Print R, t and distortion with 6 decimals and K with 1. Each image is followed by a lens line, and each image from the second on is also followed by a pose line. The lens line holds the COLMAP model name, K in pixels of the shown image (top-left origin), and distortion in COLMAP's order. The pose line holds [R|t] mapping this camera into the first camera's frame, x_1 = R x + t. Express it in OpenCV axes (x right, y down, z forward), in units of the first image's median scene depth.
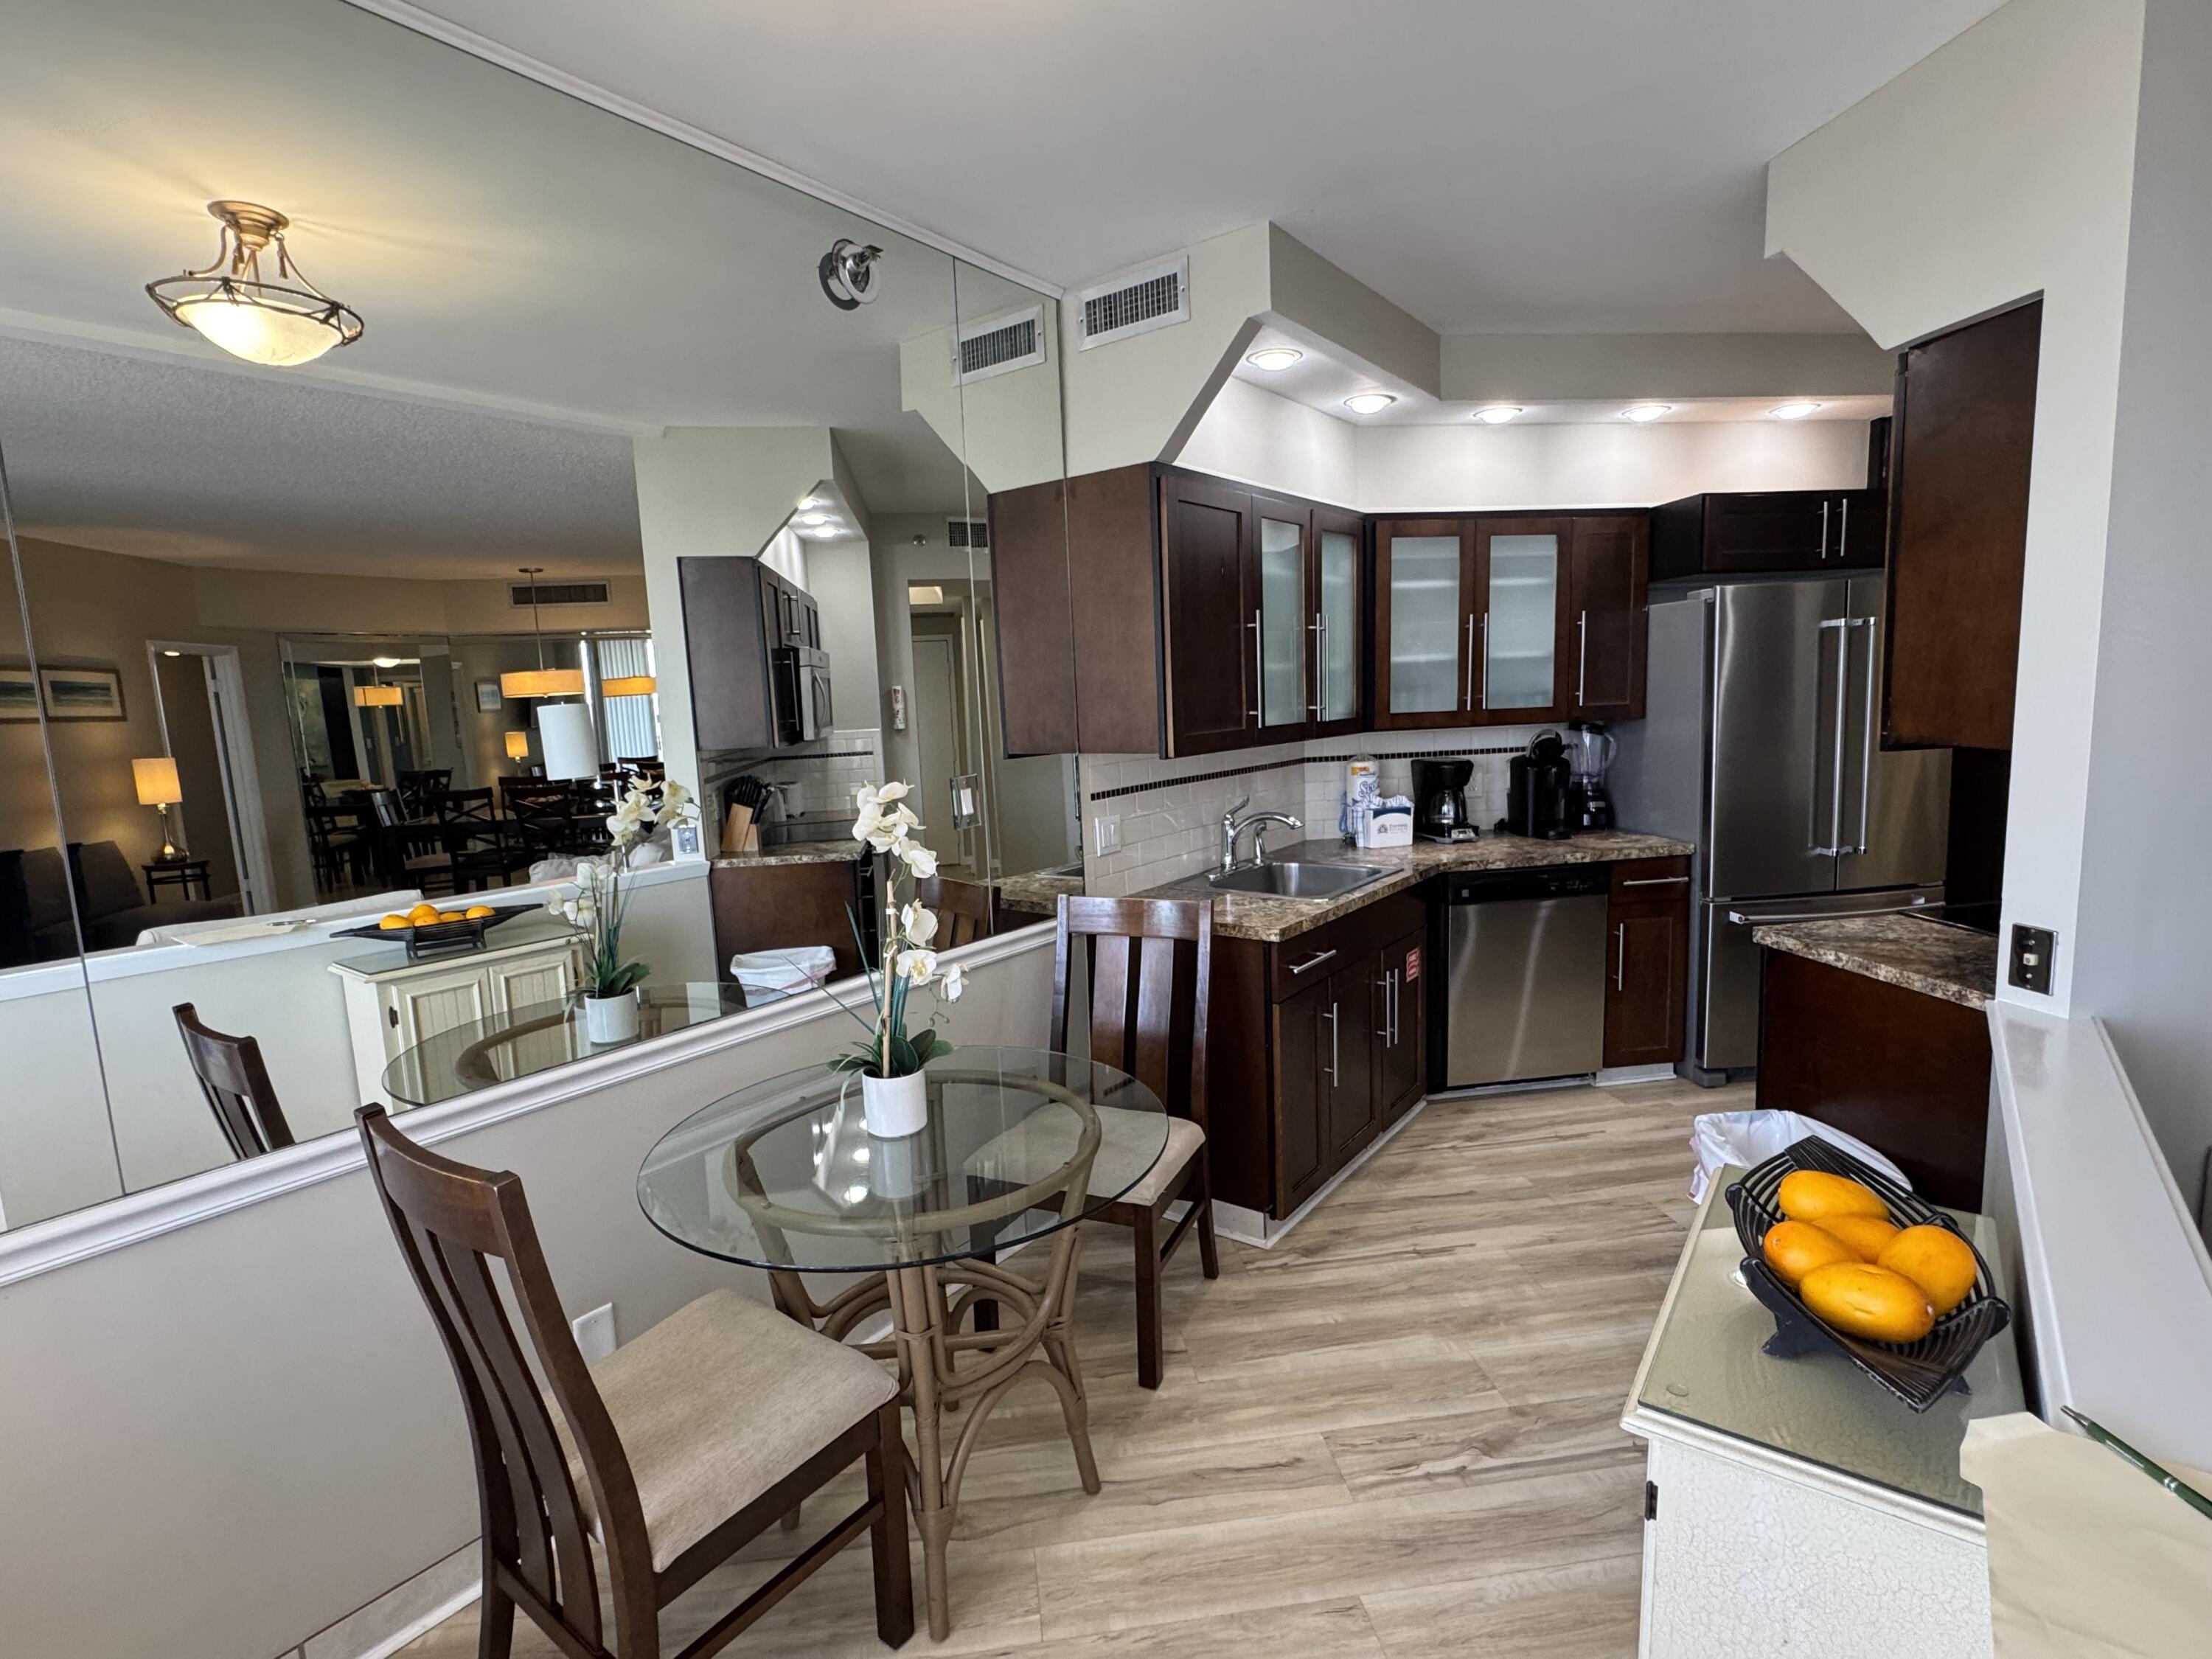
lens RADIAL K [[1077.9, 0, 1100.7], [0, 1077.9, 835.6], [0, 0, 1]] dist [-0.006433, -0.000622]
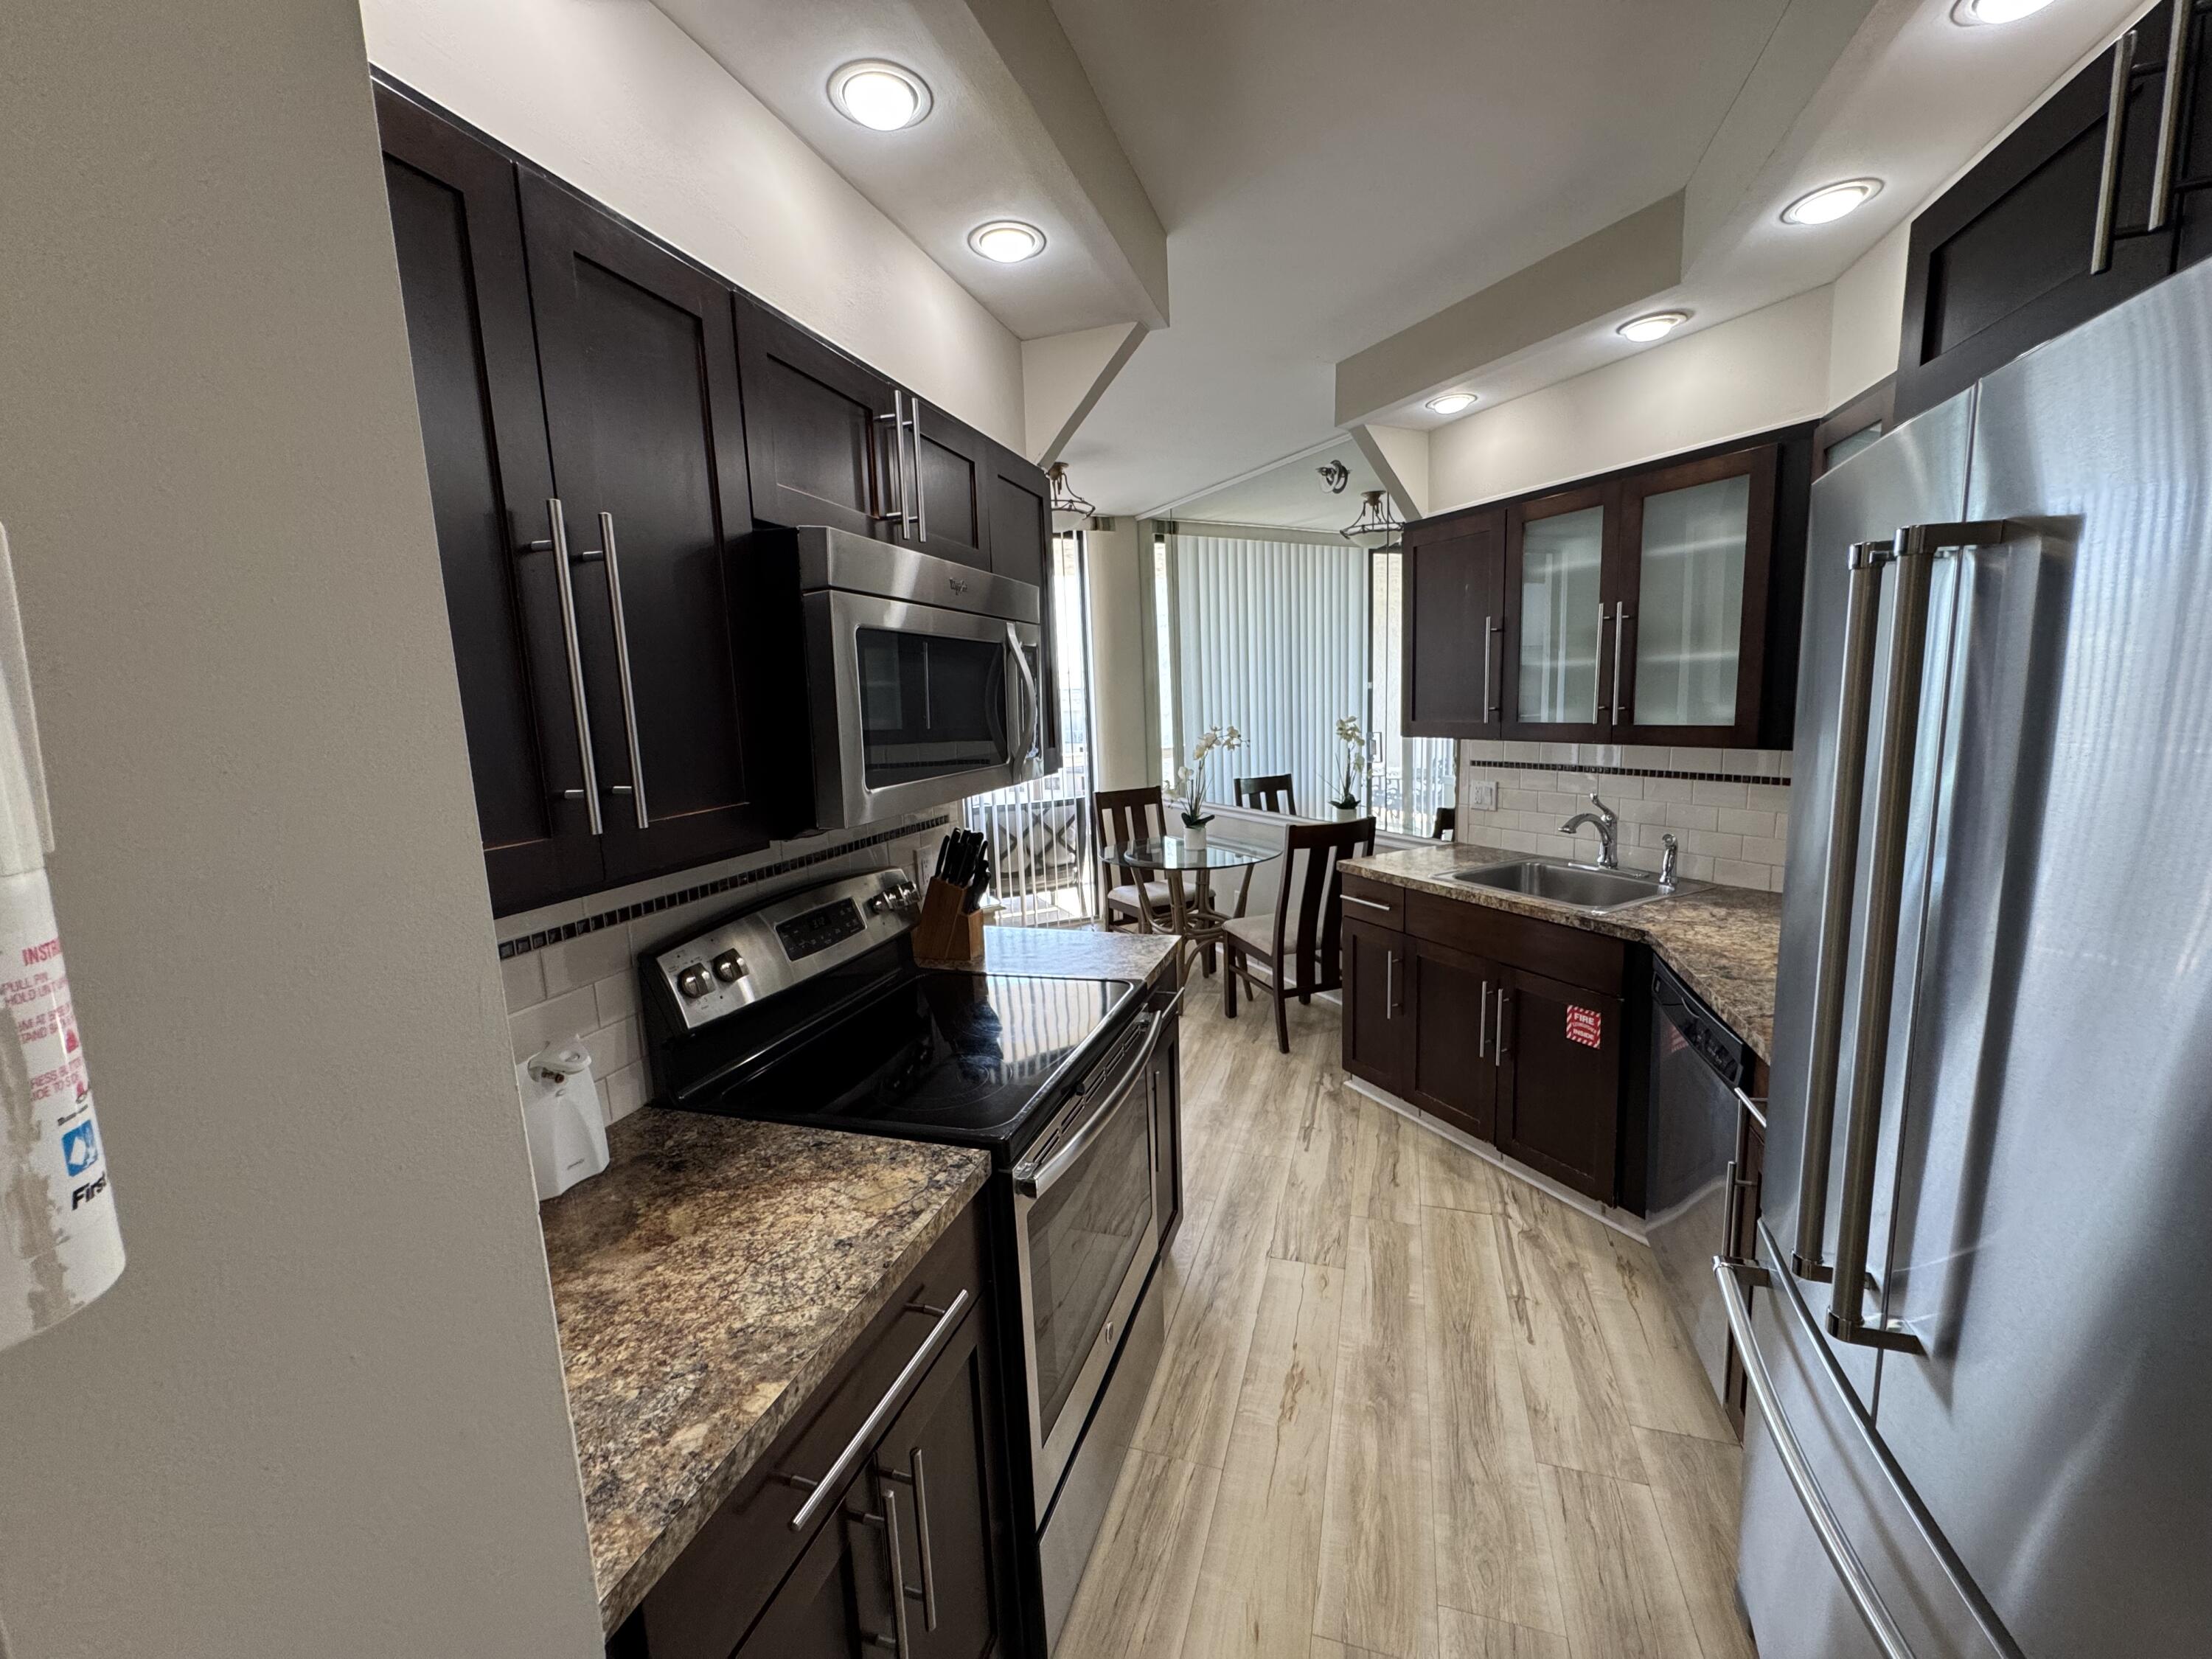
lens RADIAL K [[880.2, 0, 1101.9], [0, 880.2, 826.1], [0, 0, 1]] dist [0.000440, 0.000084]
pose [[-0.437443, 0.198563, -0.877050, 1.161764], [-0.052646, 0.967989, 0.245409, -0.203247], [0.897704, 0.153526, -0.412987, 1.052263]]
